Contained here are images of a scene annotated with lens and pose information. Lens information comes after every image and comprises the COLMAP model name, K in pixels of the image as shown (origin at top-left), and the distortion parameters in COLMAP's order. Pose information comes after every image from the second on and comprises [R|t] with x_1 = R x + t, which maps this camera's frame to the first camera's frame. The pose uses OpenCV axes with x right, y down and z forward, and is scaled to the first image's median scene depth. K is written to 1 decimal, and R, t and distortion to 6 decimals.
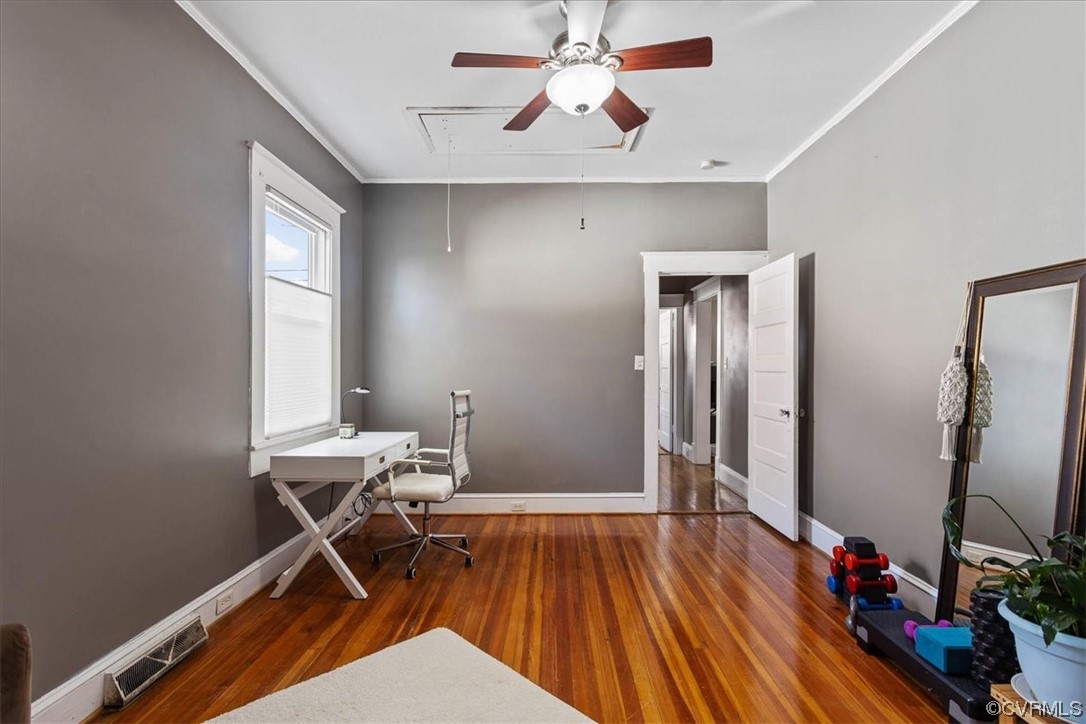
lens RADIAL K [[538.3, 0, 546.7], [0, 538.3, 364.3], [0, 0, 1]] dist [0.001820, 0.000462]
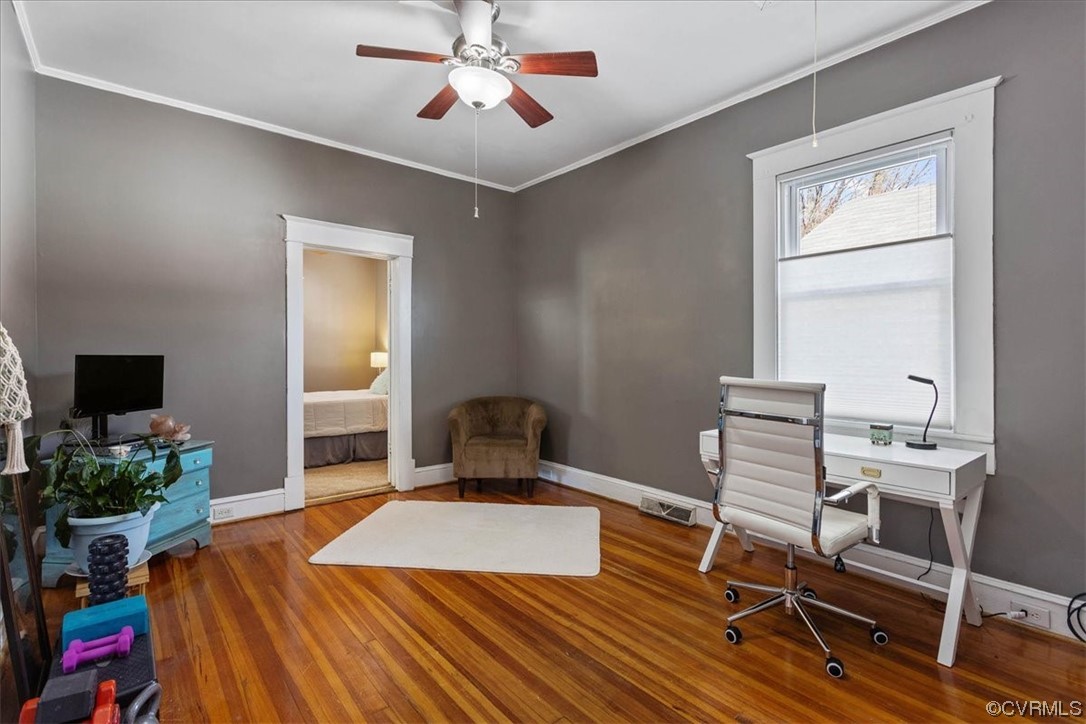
lens RADIAL K [[538.3, 0, 546.7], [0, 538.3, 364.3], [0, 0, 1]] dist [0.001820, 0.000462]
pose [[-0.778927, 0.010288, -0.627030, 0.604788], [-0.000678, 0.999851, 0.017247, 0.028774], [0.627114, 0.013859, -0.778804, 1.845078]]
